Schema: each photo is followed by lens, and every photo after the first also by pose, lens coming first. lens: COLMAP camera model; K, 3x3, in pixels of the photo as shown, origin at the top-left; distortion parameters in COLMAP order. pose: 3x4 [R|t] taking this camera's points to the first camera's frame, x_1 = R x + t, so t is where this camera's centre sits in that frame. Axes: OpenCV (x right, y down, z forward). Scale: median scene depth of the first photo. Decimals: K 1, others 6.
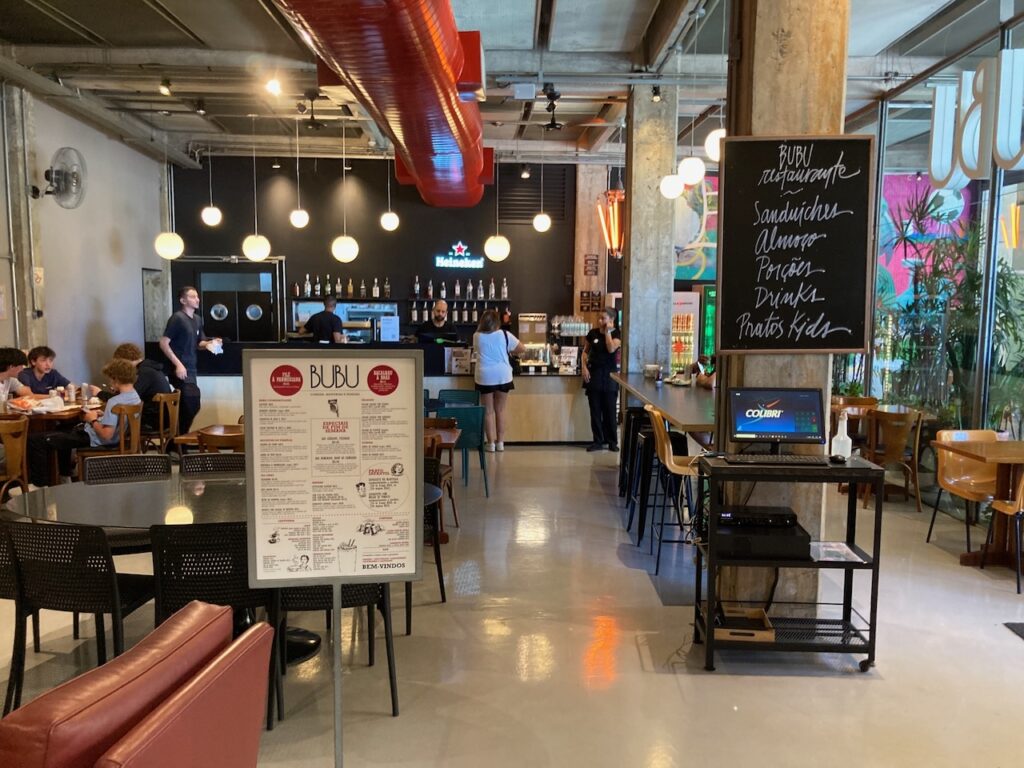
lens RADIAL K [[839.4, 0, 516.8], [0, 839.4, 377.8], [0, 0, 1]] dist [0.009053, -0.003618]
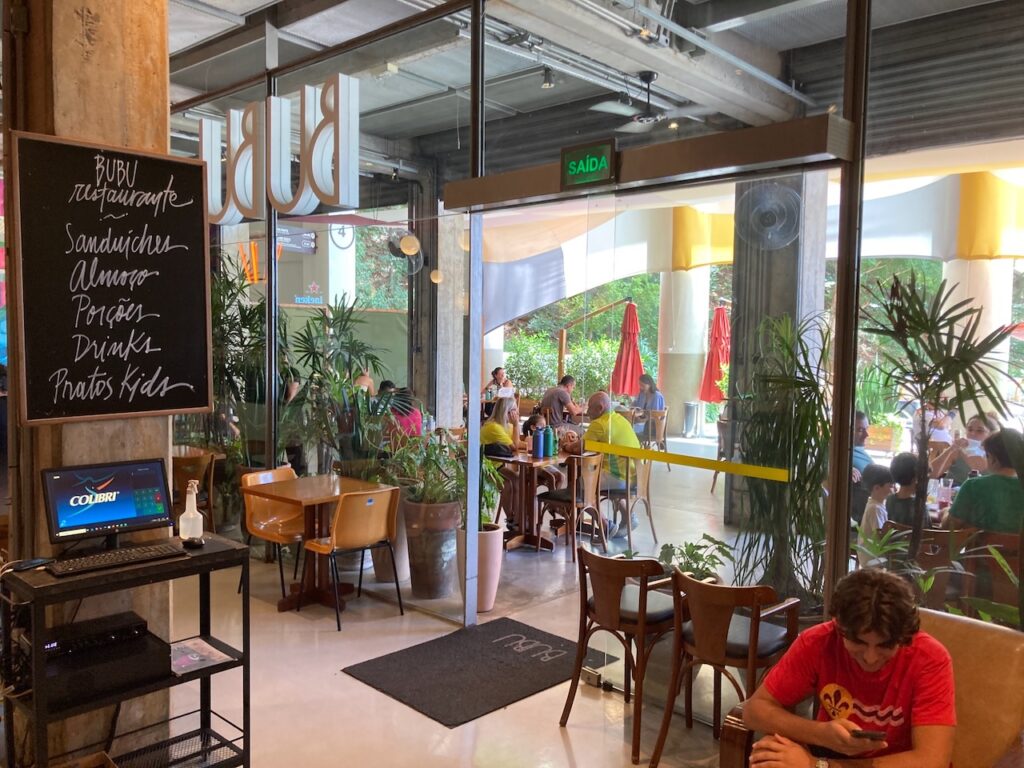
lens RADIAL K [[839.4, 0, 516.8], [0, 839.4, 377.8], [0, 0, 1]] dist [0.009053, -0.003618]
pose [[0.648700, -0.032669, 0.760342, -0.037335], [0.052800, 0.998603, -0.002142, -0.045501], [-0.759210, 0.041535, 0.649519, 0.195903]]
